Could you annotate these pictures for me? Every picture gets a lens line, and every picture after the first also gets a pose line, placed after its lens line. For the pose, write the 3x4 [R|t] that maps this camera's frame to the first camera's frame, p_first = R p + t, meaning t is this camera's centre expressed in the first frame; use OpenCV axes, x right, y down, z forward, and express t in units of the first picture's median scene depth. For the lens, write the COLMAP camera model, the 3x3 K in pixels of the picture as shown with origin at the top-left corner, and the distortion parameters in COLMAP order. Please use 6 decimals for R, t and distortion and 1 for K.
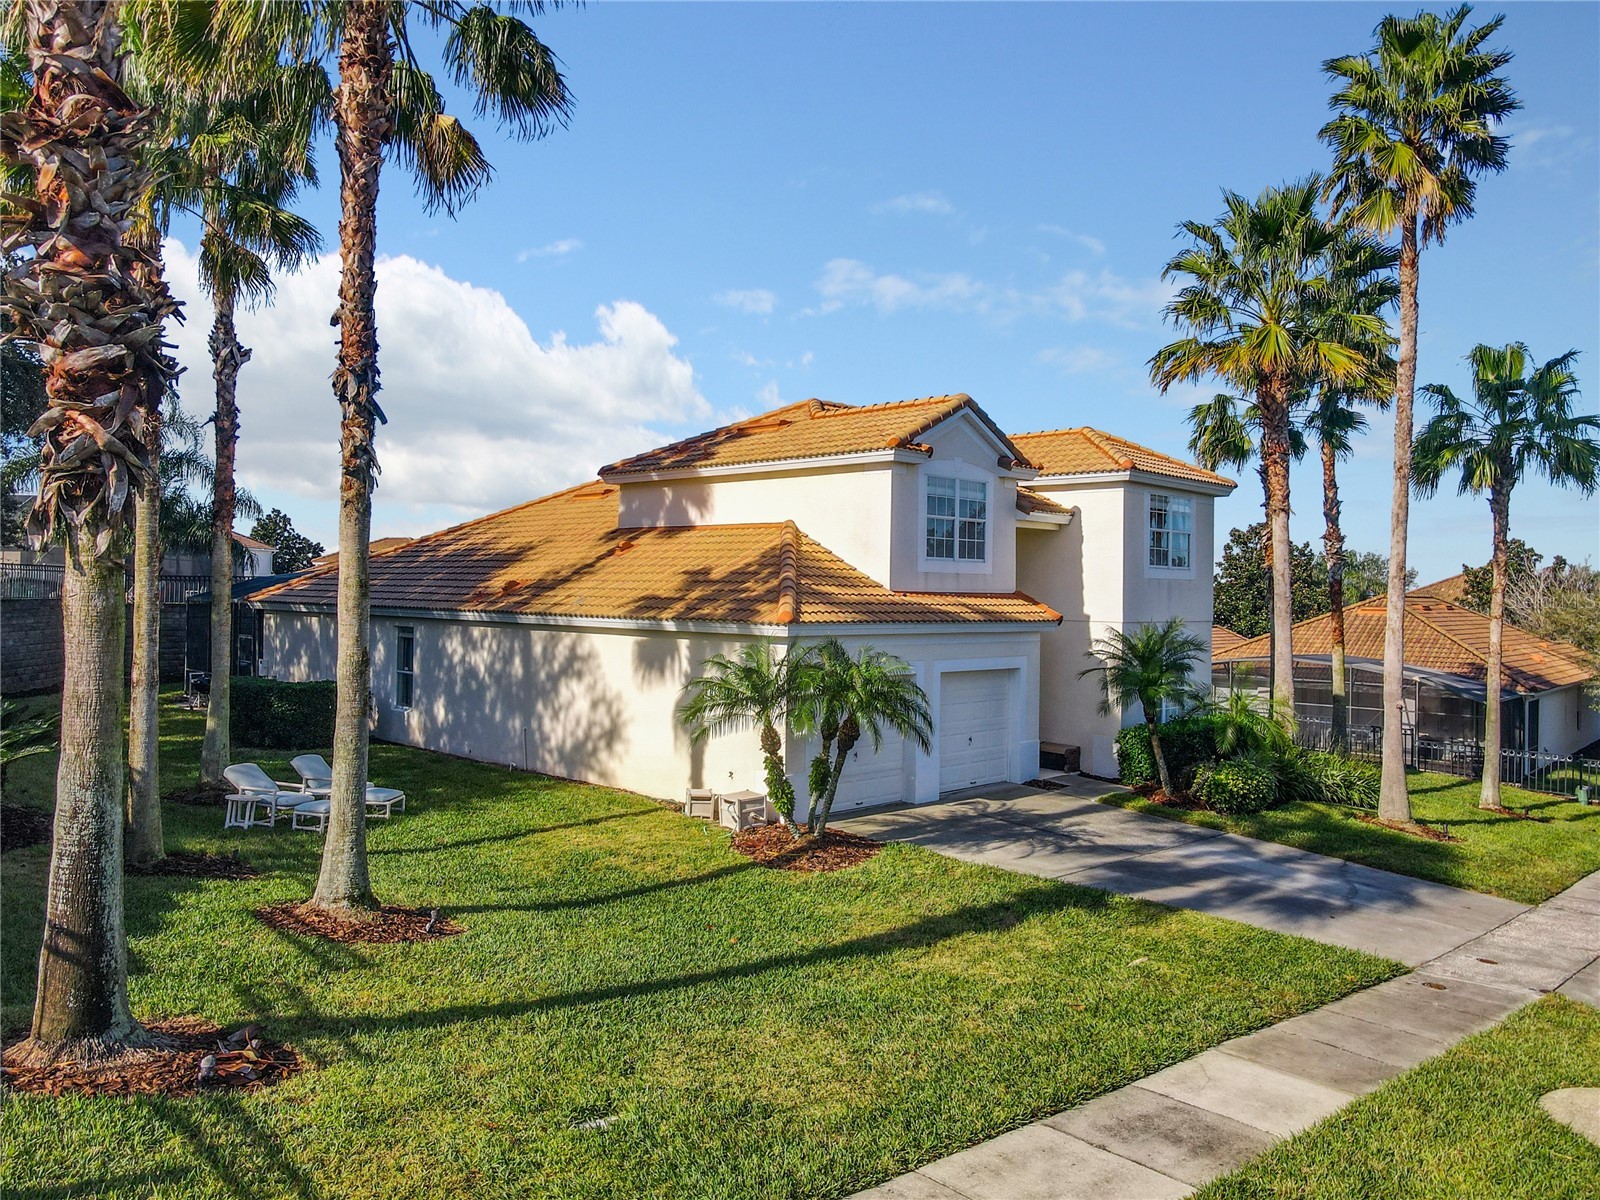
lens RADIAL K [[1164.6, 0, 796.9], [0, 1164.6, 591.2], [0, 0, 1]] dist [0.005248, 0.028264]
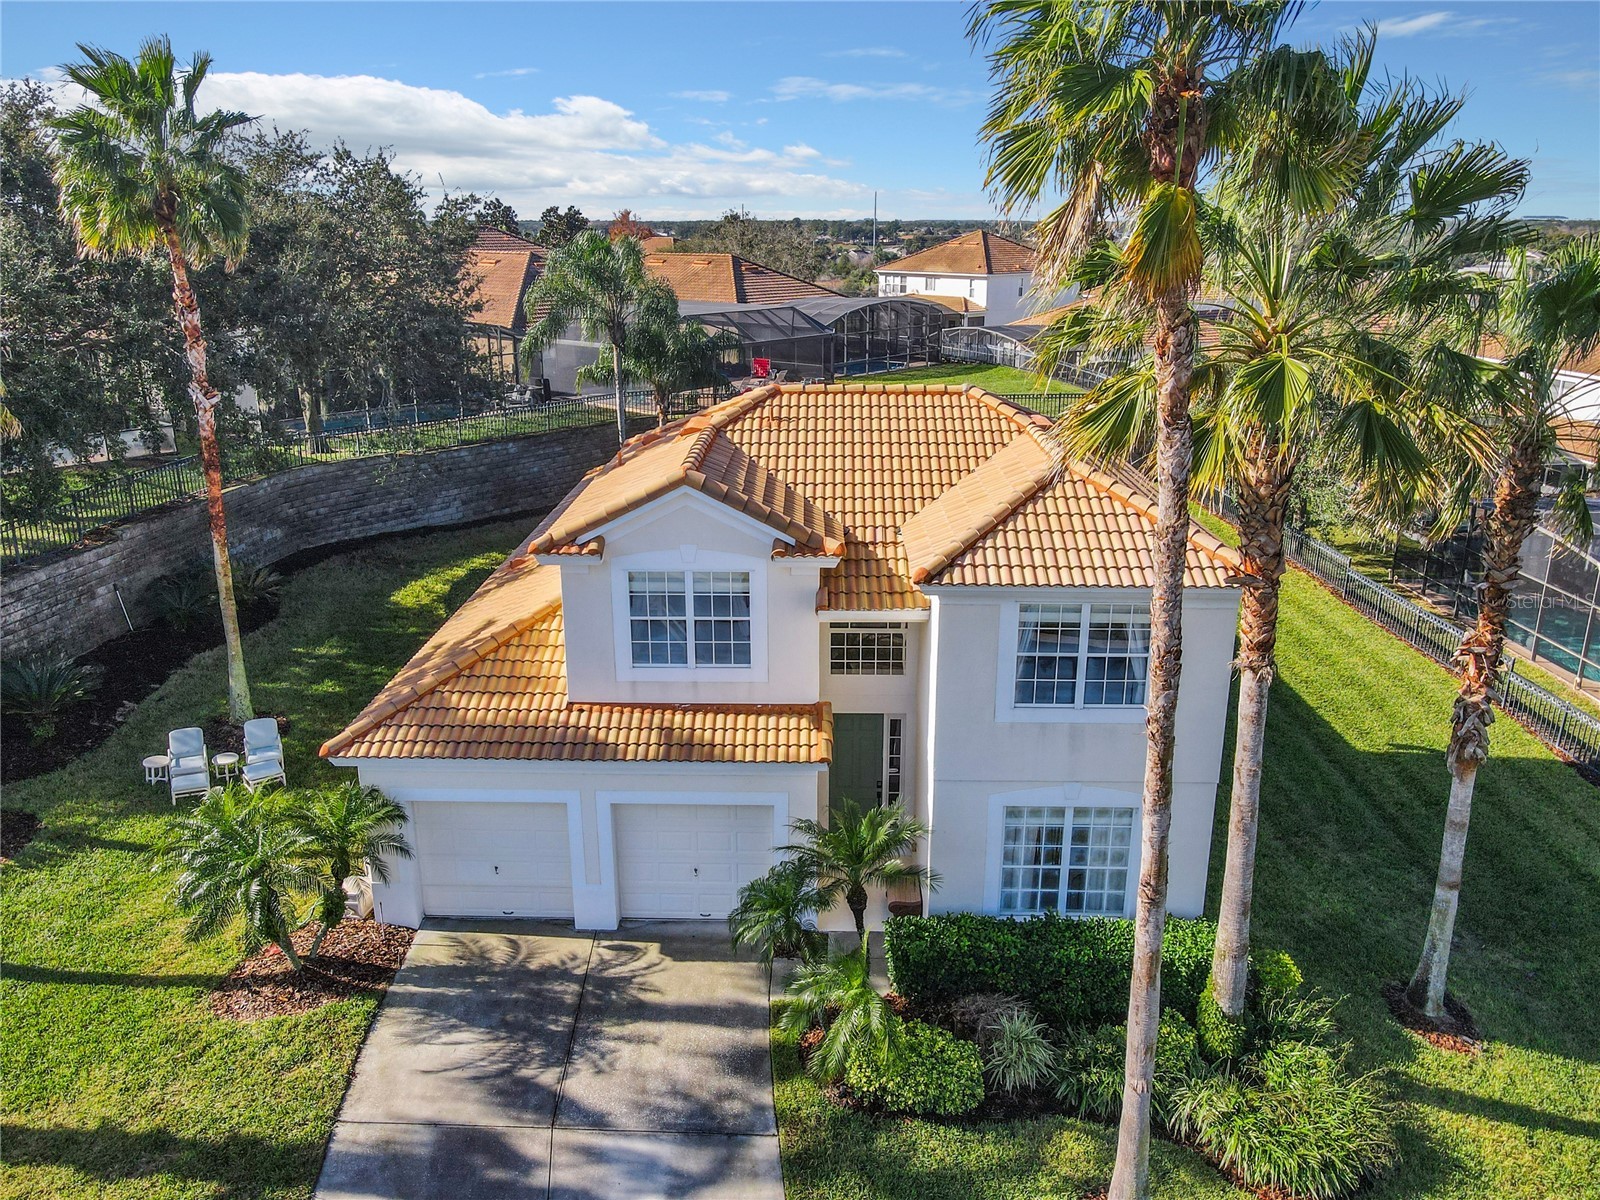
lens RADIAL K [[1177.6, 0, 797.2], [0, 1177.6, 592.9], [0, 0, 1]] dist [0.001193, 0.036162]
pose [[0.681455, 0.203988, -0.702857, 0.737849], [0.012880, 0.956880, 0.290199, -0.306631], [0.731747, -0.206810, 0.649443, 0.512182]]
